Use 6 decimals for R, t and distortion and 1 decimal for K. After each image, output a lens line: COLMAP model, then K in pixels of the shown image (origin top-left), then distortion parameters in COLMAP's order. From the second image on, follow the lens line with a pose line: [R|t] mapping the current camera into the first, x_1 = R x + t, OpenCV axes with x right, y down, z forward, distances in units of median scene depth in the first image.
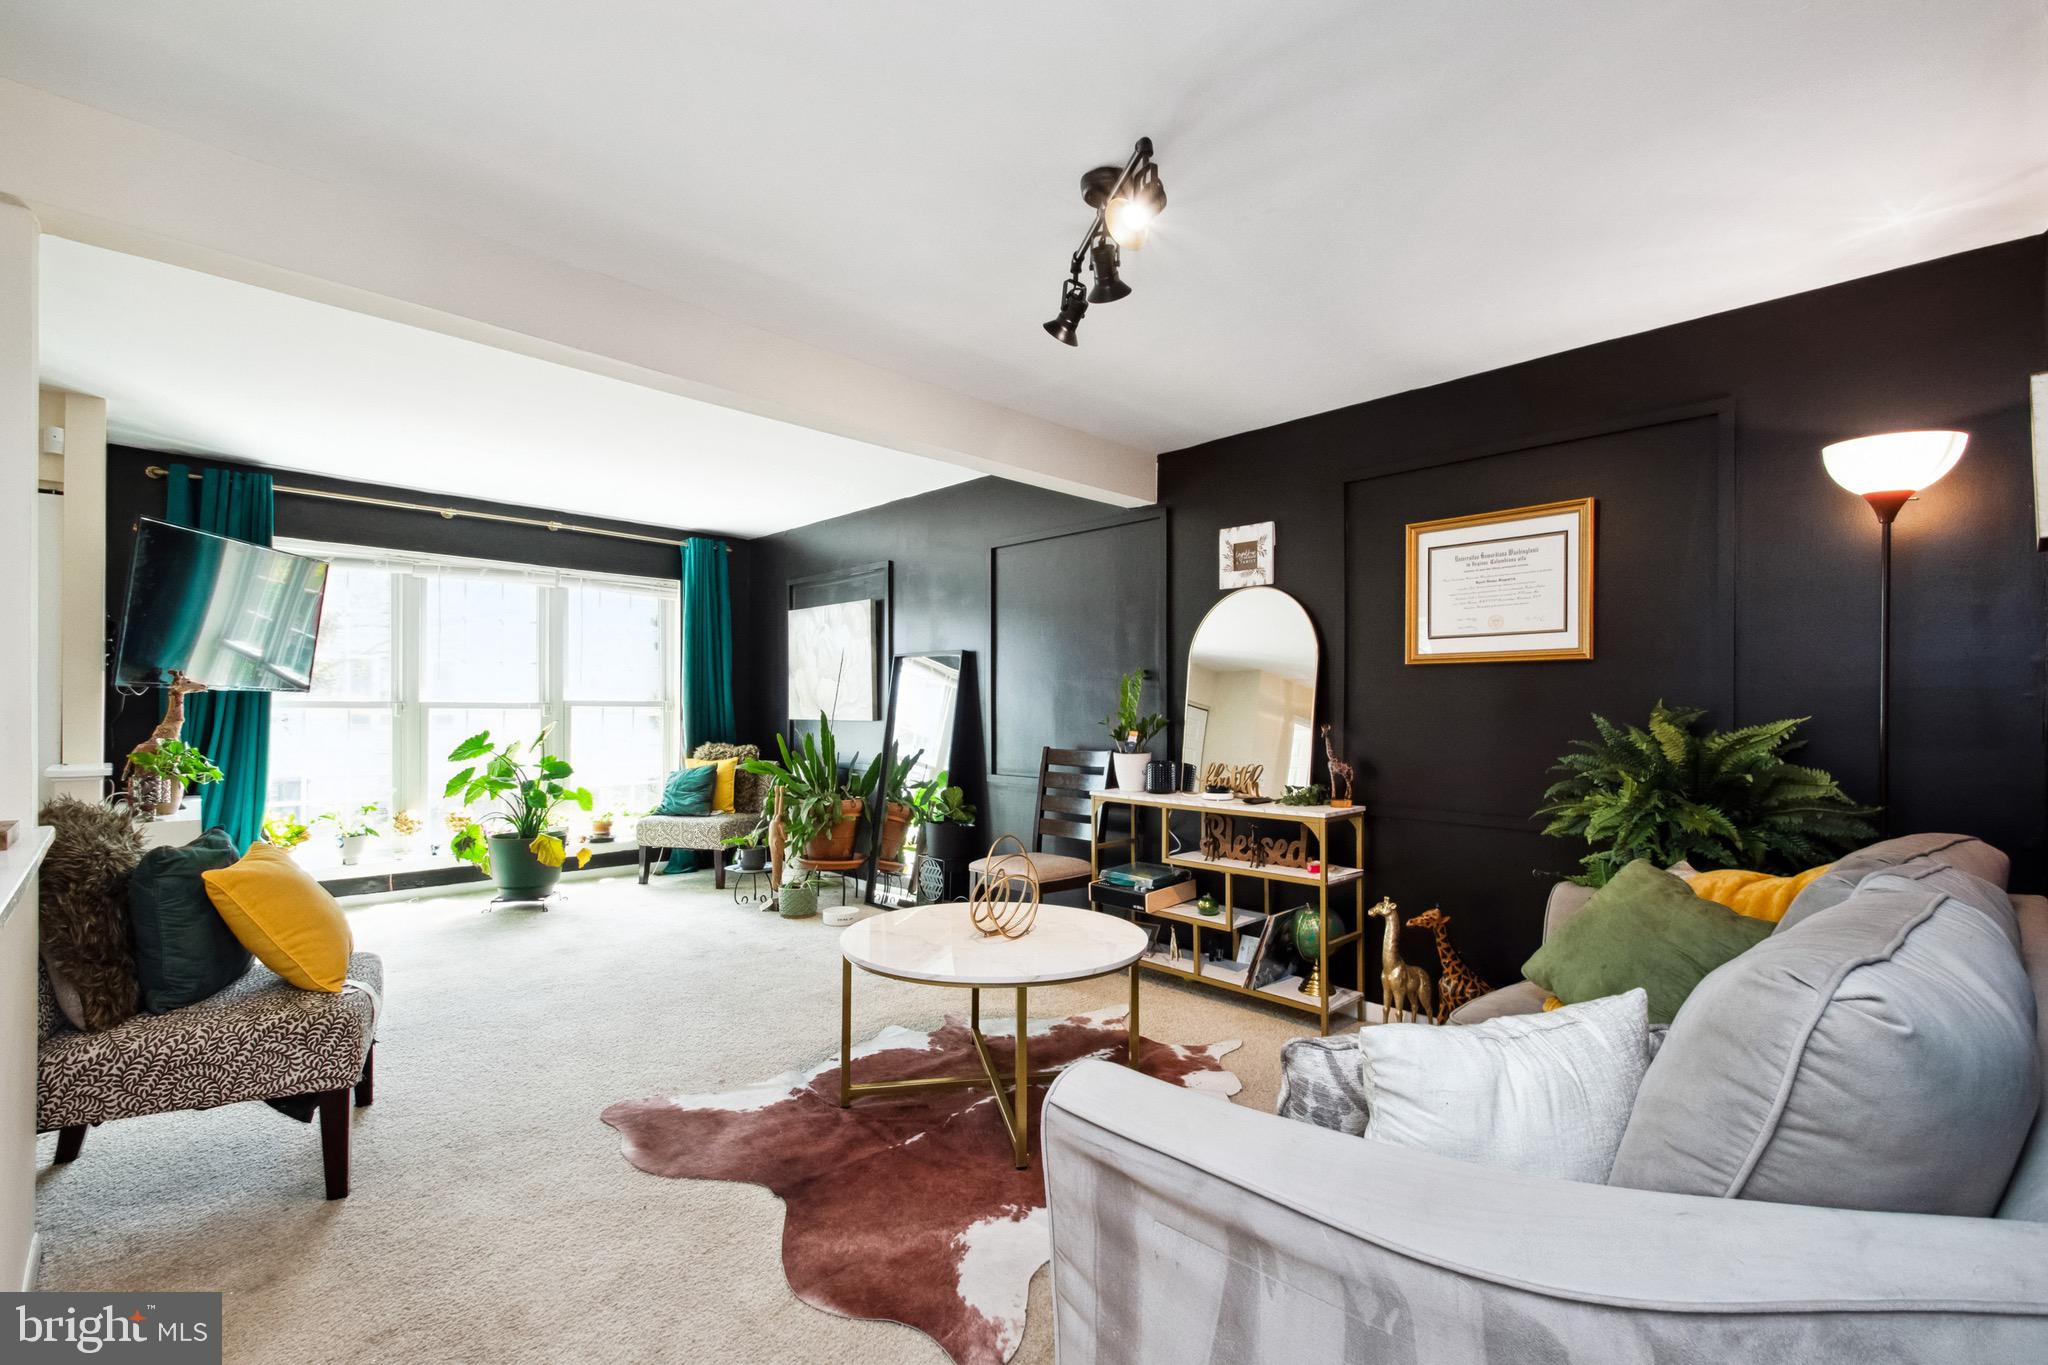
lens RADIAL K [[927.6, 0, 1046.0], [0, 927.6, 721.4], [0, 0, 1]] dist [0.011030, -0.001783]
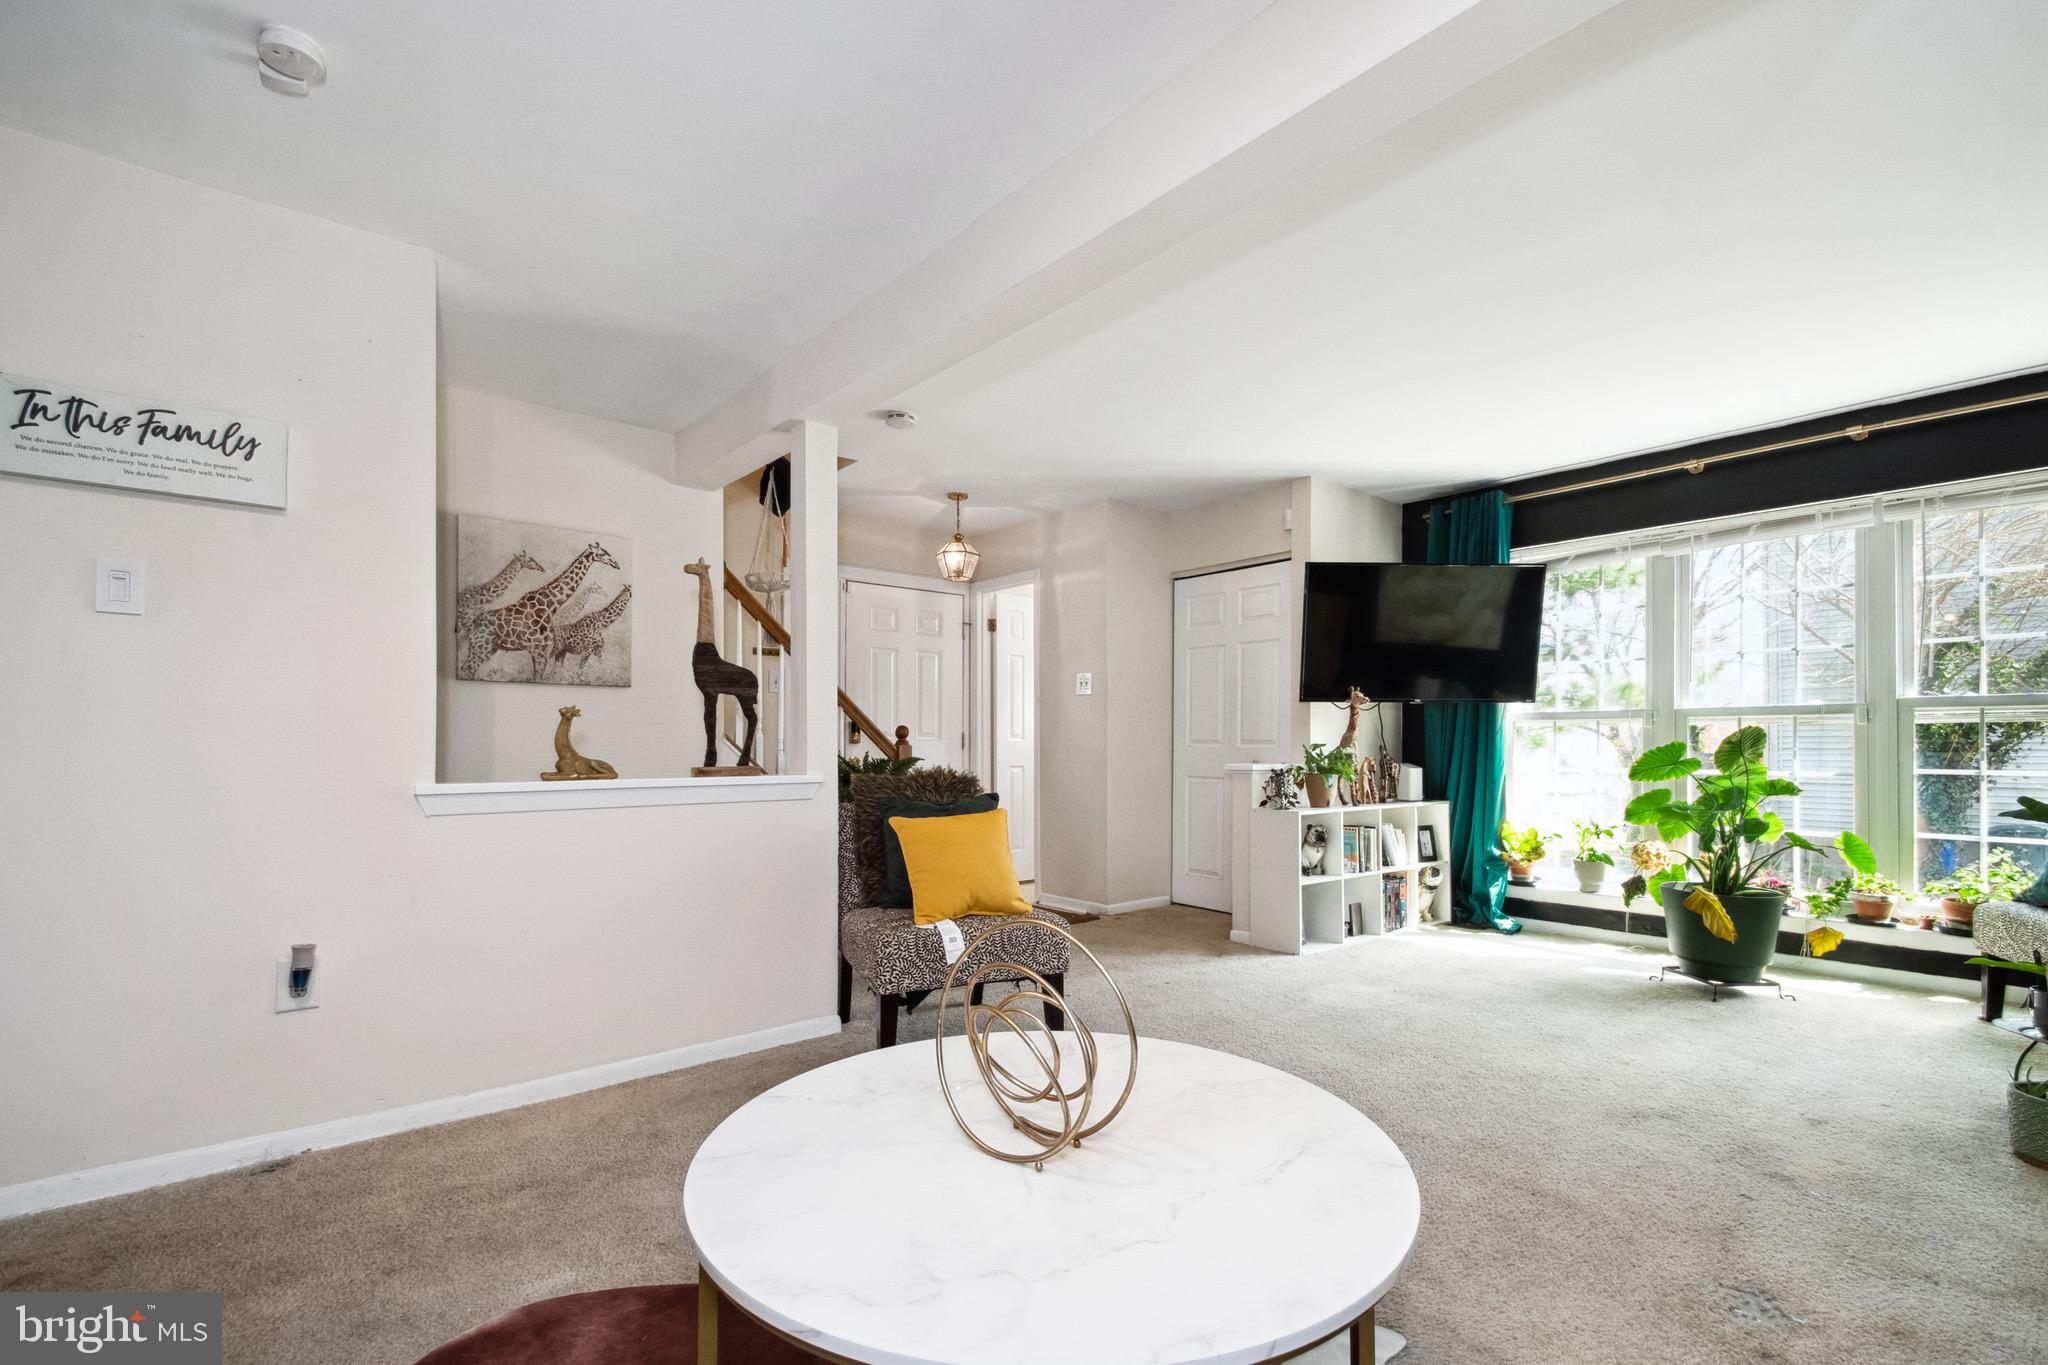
lens RADIAL K [[927.6, 0, 1022.2], [0, 927.6, 737.2], [0, 0, 1]] dist [0.011030, -0.001783]
pose [[-0.092116, -0.015574, -0.995626, 0.282674], [-0.009222, 0.999848, -0.014787, 0.031839], [0.995706, 0.007820, -0.092246, 0.757080]]
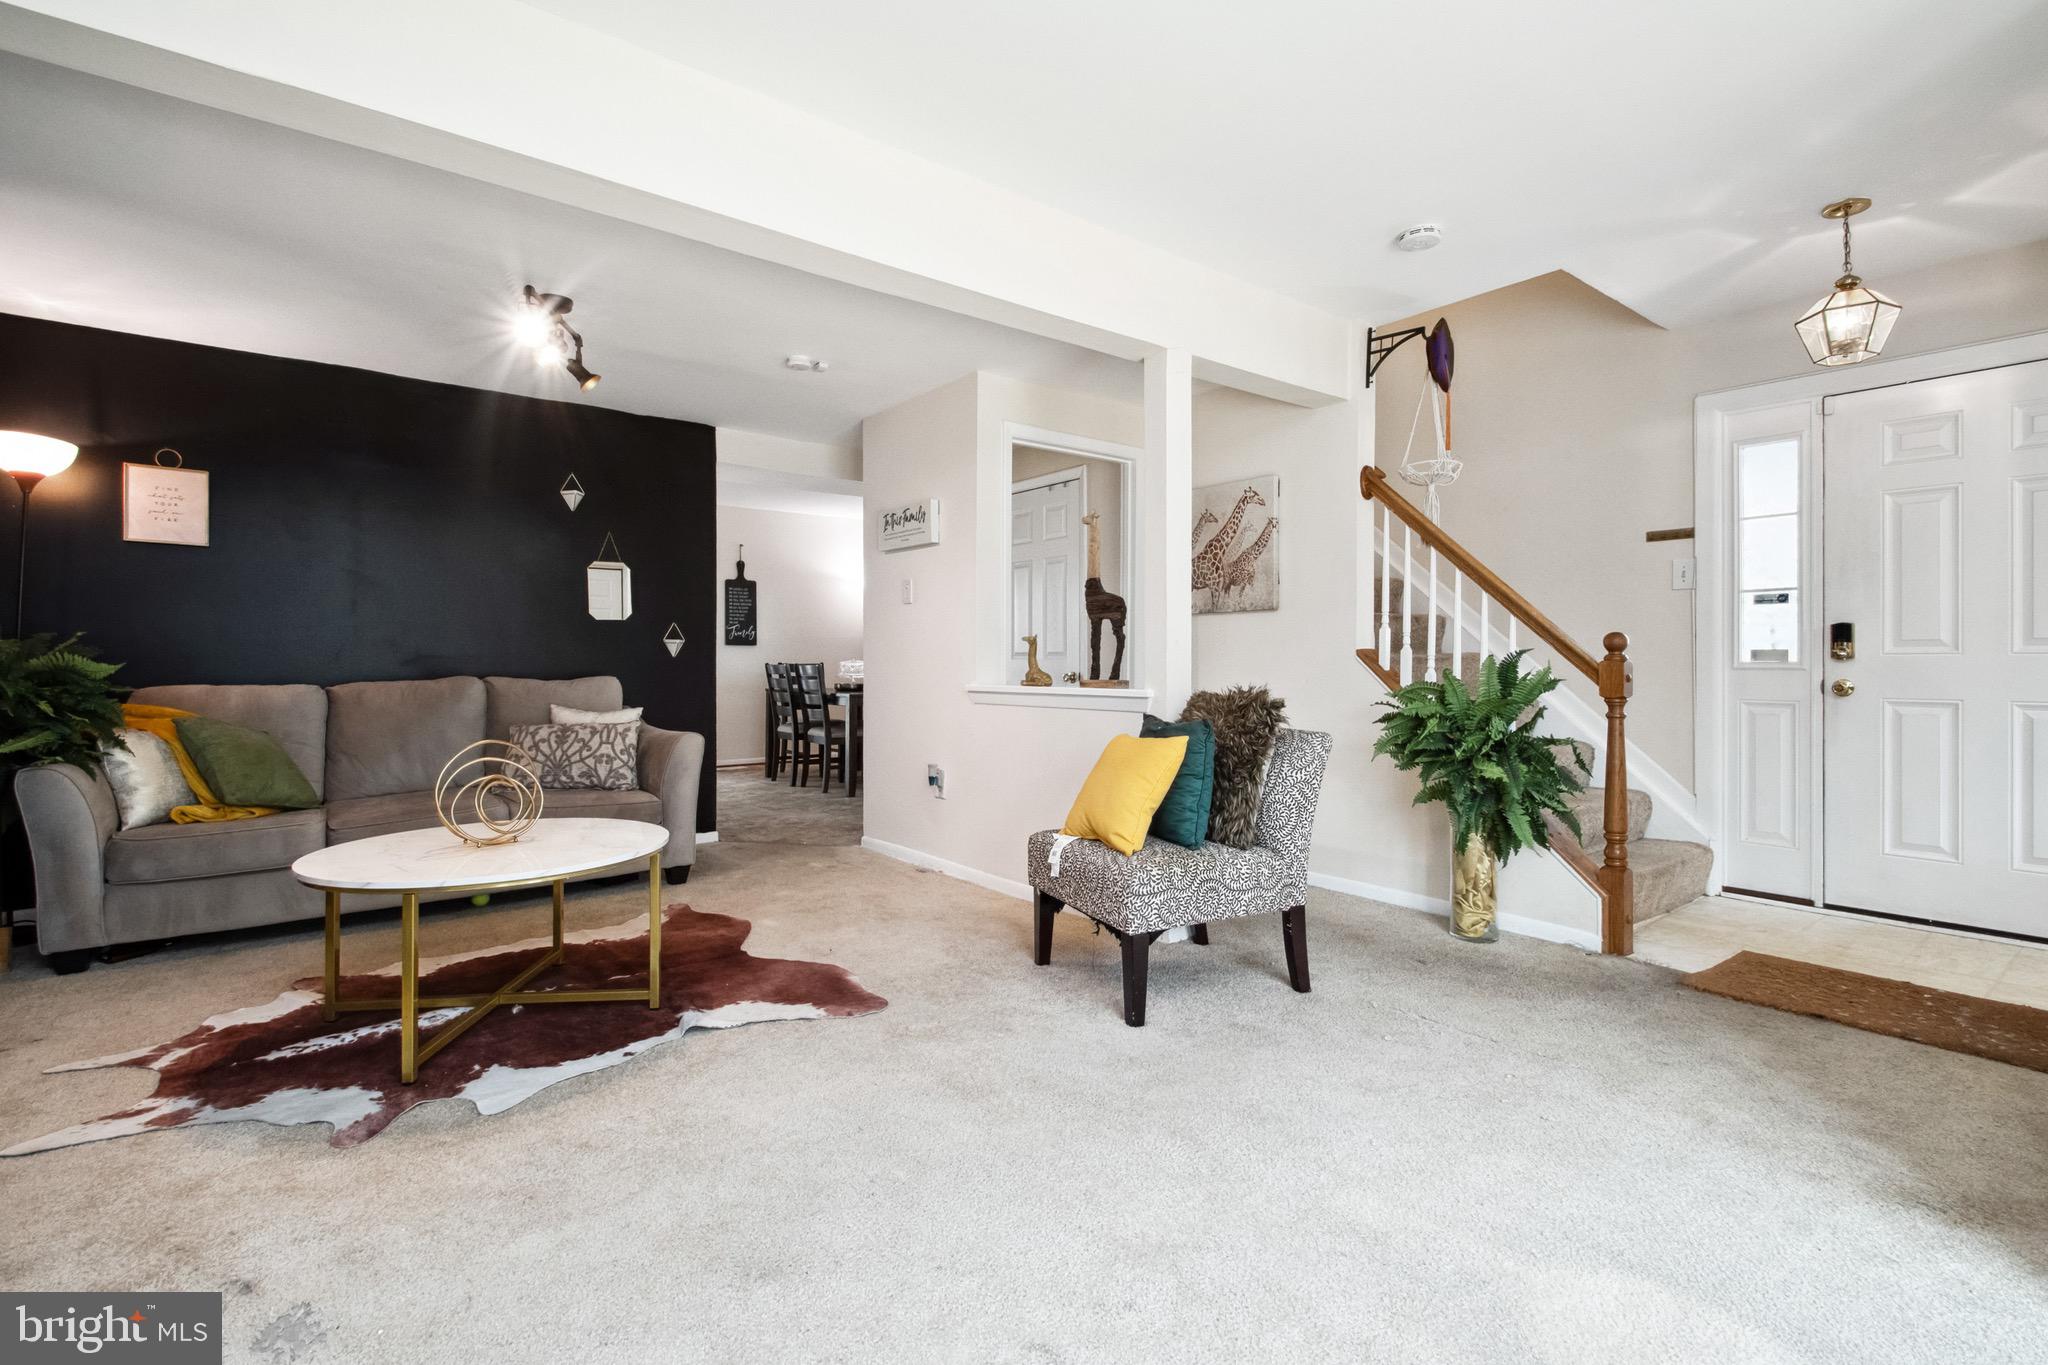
lens RADIAL K [[927.6, 0, 1024.9], [0, 927.6, 676.5], [0, 0, 1]] dist [0.011030, -0.001783]
pose [[-0.992985, -0.009988, 0.117821, -0.516936], [-0.007178, 0.999680, 0.024246, 0.021538], [-0.118026, 0.023230, -0.992739, 1.381041]]
